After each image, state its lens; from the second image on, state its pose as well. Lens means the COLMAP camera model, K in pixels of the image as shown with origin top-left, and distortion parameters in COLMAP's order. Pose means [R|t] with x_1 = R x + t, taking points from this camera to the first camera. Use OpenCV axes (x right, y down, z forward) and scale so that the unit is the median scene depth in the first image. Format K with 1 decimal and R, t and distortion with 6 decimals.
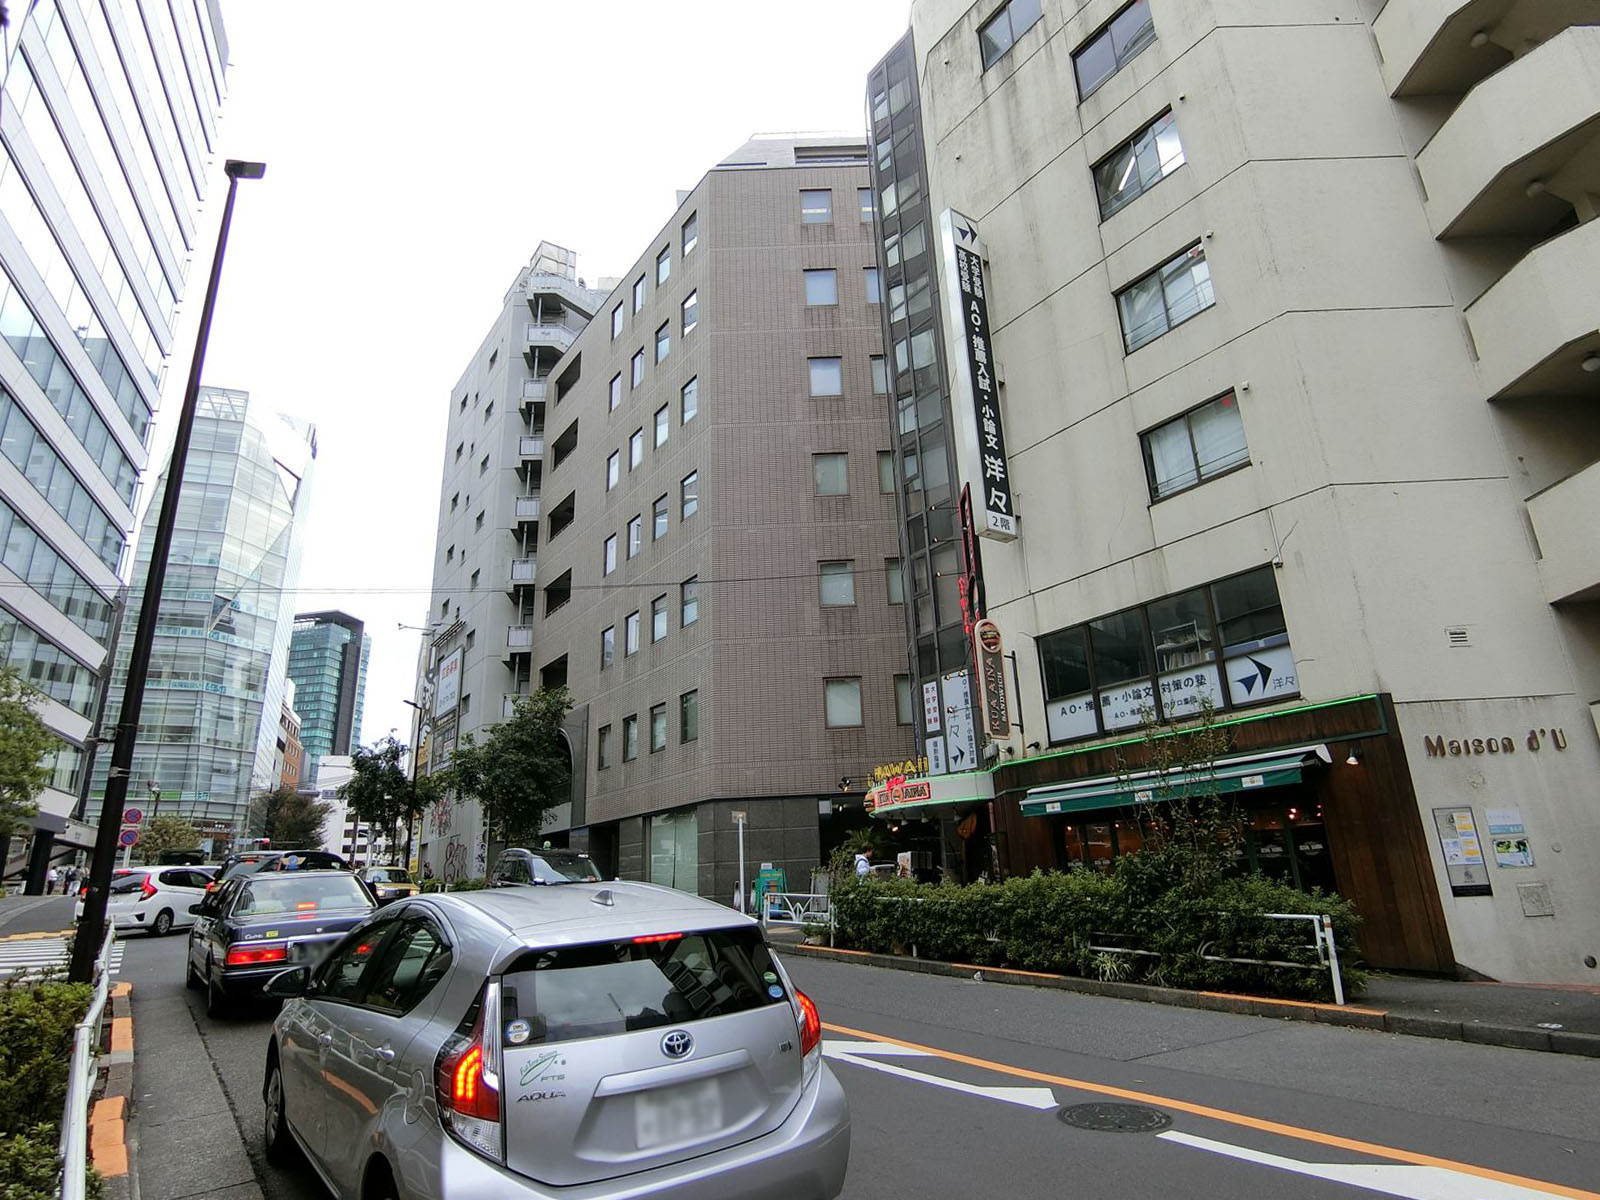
lens RADIAL K [[925.5, 0, 800.0], [0, 925.5, 600.0], [0, 0, 1]] dist [-0.014910, 0.000709]
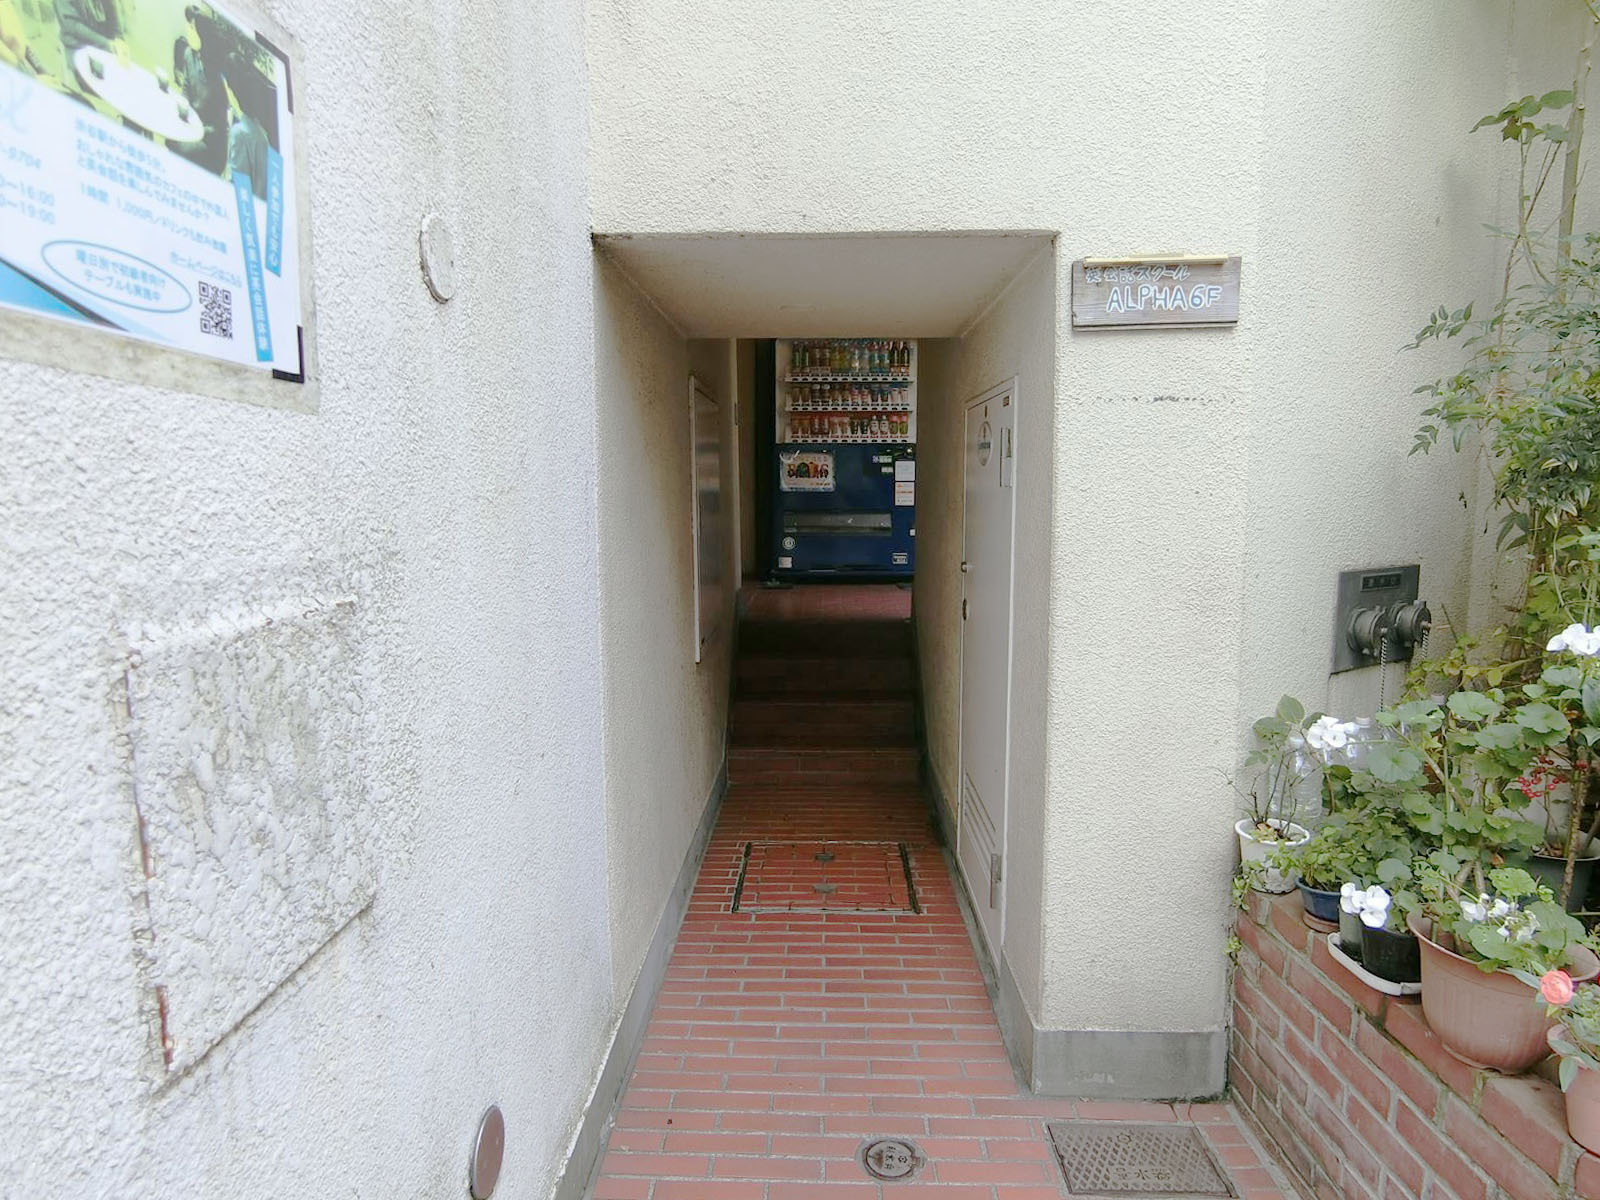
lens RADIAL K [[925.5, 0, 800.0], [0, 925.5, 600.0], [0, 0, 1]] dist [-0.014910, 0.000709]
pose [[-0.000703, -0.060112, 0.998191, 0.692173], [-0.307373, 0.949881, 0.056986, 0.279998], [-0.951589, -0.306777, -0.019145, 0.919961]]
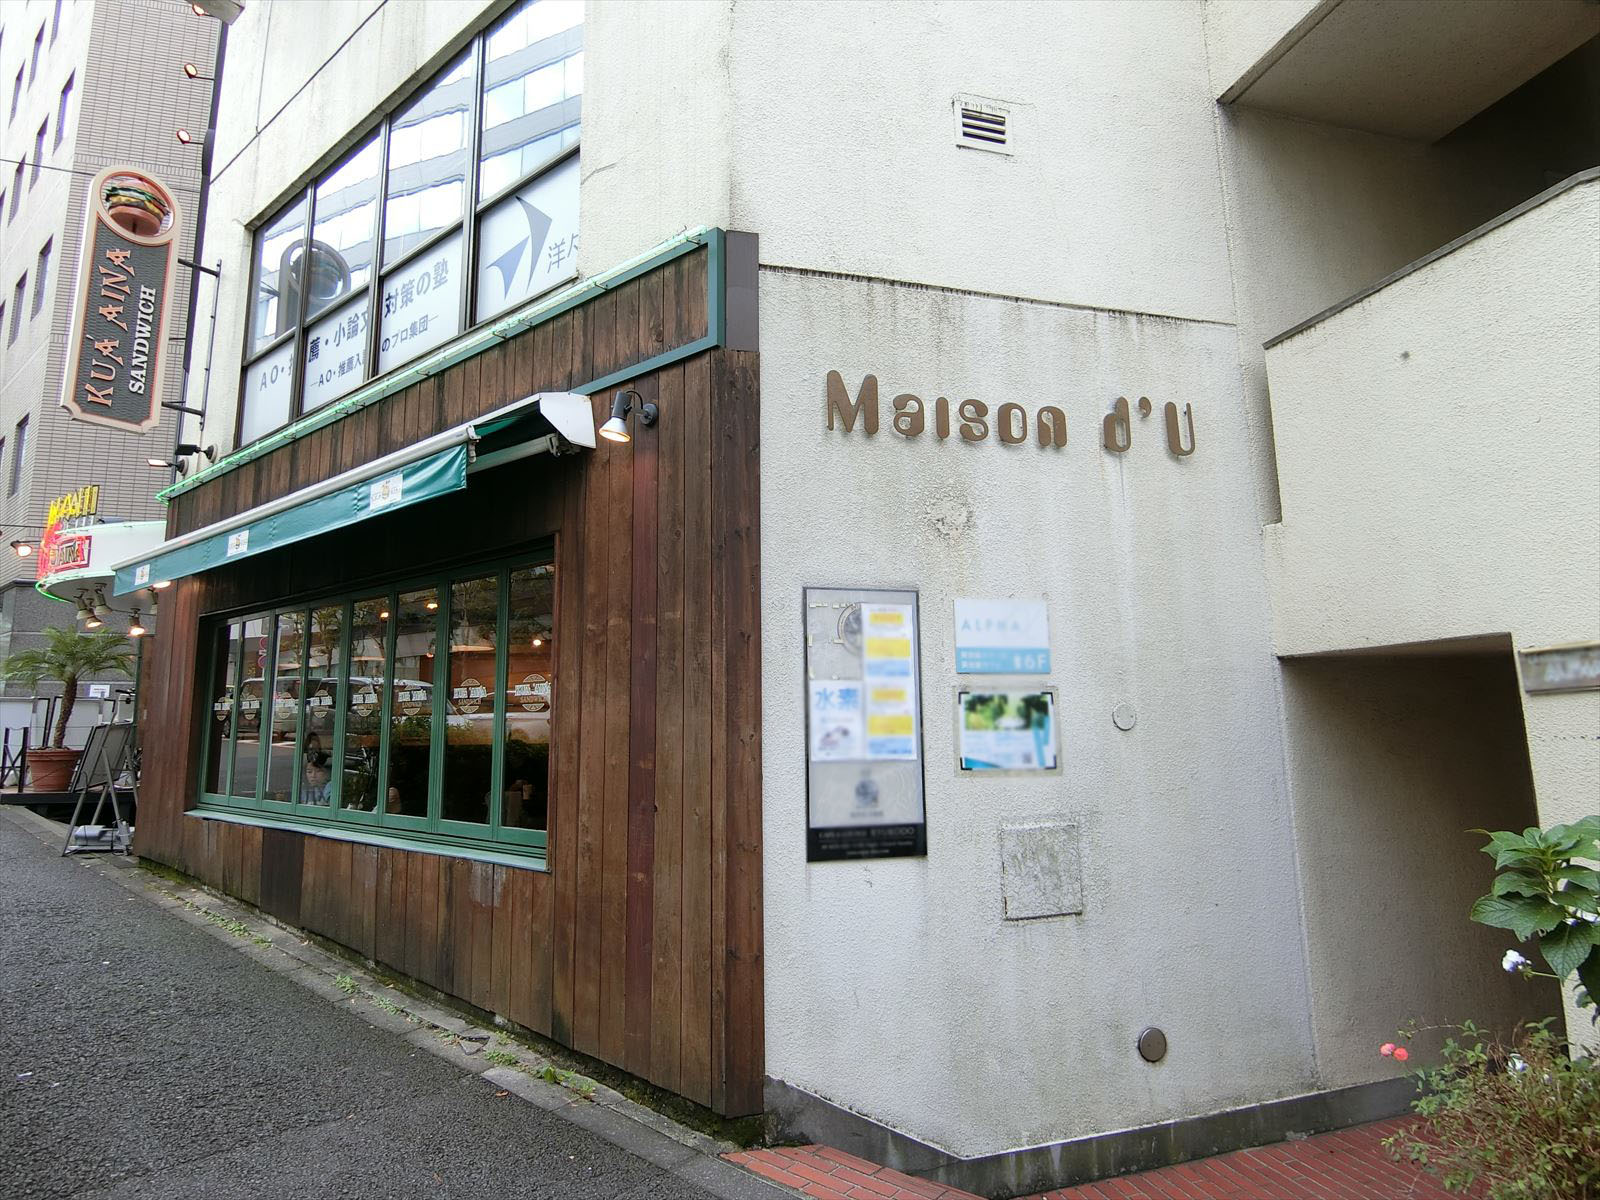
lens RADIAL K [[896.3, 0, 793.7], [0, 896.3, 575.3], [0, 0, 1]] dist [-0.014915, -0.000068]
pose [[0.959678, 0.077309, 0.270261, 0.590874], [-0.114099, 0.985805, 0.123165, 0.182738], [-0.256903, -0.149035, 0.954877, 0.693344]]
